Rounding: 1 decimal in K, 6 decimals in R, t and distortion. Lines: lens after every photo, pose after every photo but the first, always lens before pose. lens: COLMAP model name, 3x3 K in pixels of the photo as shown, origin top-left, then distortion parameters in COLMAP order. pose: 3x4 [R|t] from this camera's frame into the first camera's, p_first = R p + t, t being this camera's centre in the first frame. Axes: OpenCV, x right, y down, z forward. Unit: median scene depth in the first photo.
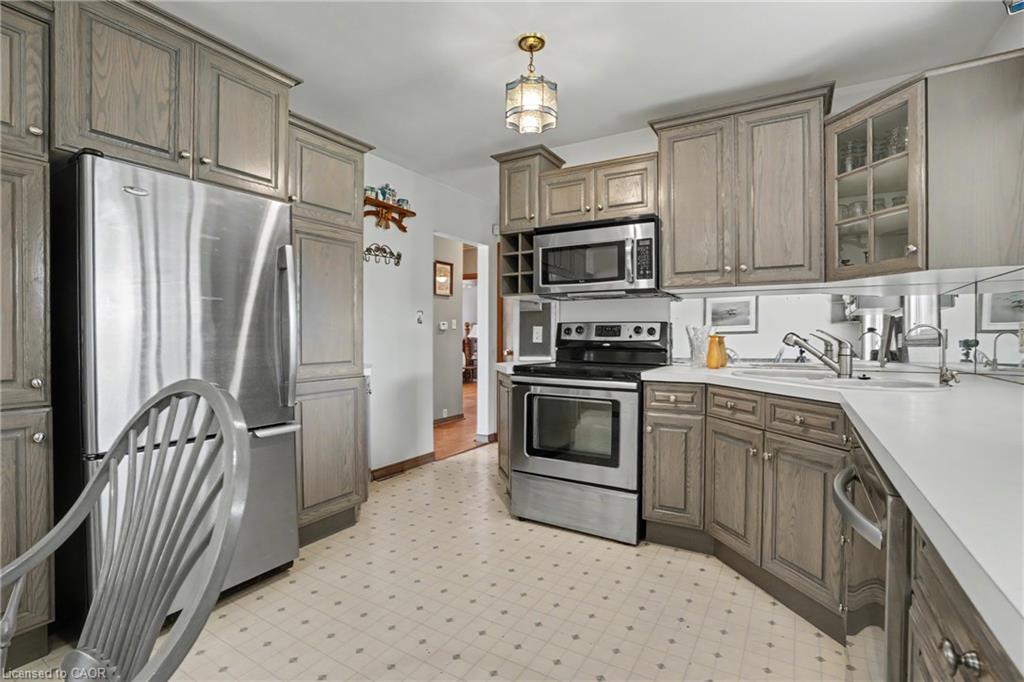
lens RADIAL K [[471.7, 0, 512.7], [0, 471.7, 339.2], [0, 0, 1]] dist [-0.003656, -0.000407]
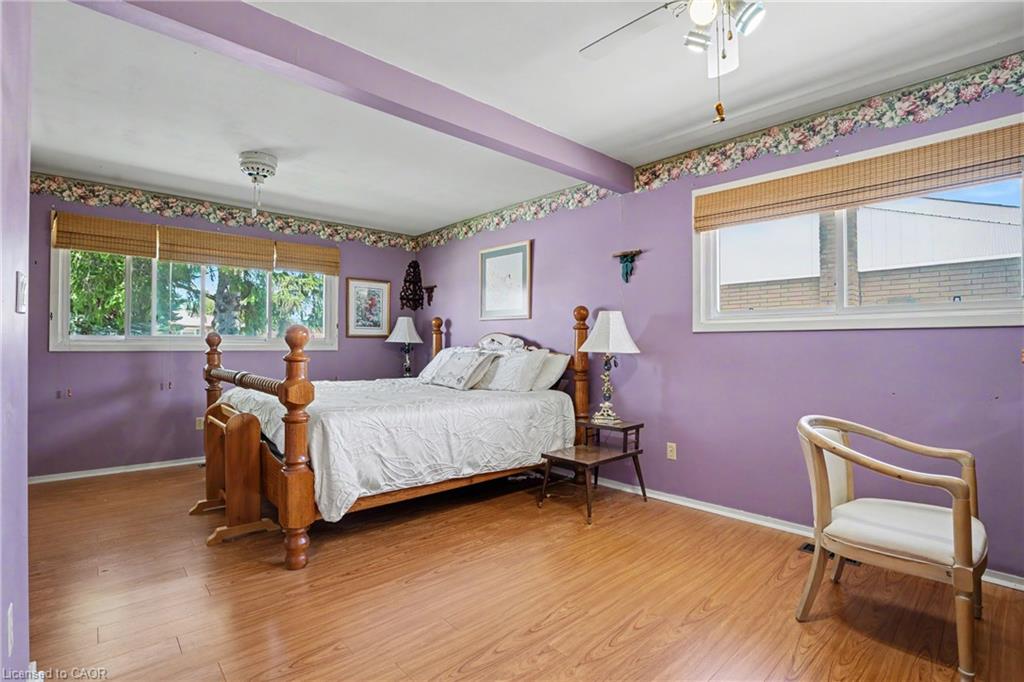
lens RADIAL K [[471.7, 0, 512.8], [0, 471.7, 340.4], [0, 0, 1]] dist [-0.003656, -0.000407]
pose [[0.968398, 0.000473, -0.249409, -0.062020], [-0.005354, 0.999807, -0.018895, -0.005274], [0.249352, 0.019633, 0.968214, 0.688048]]
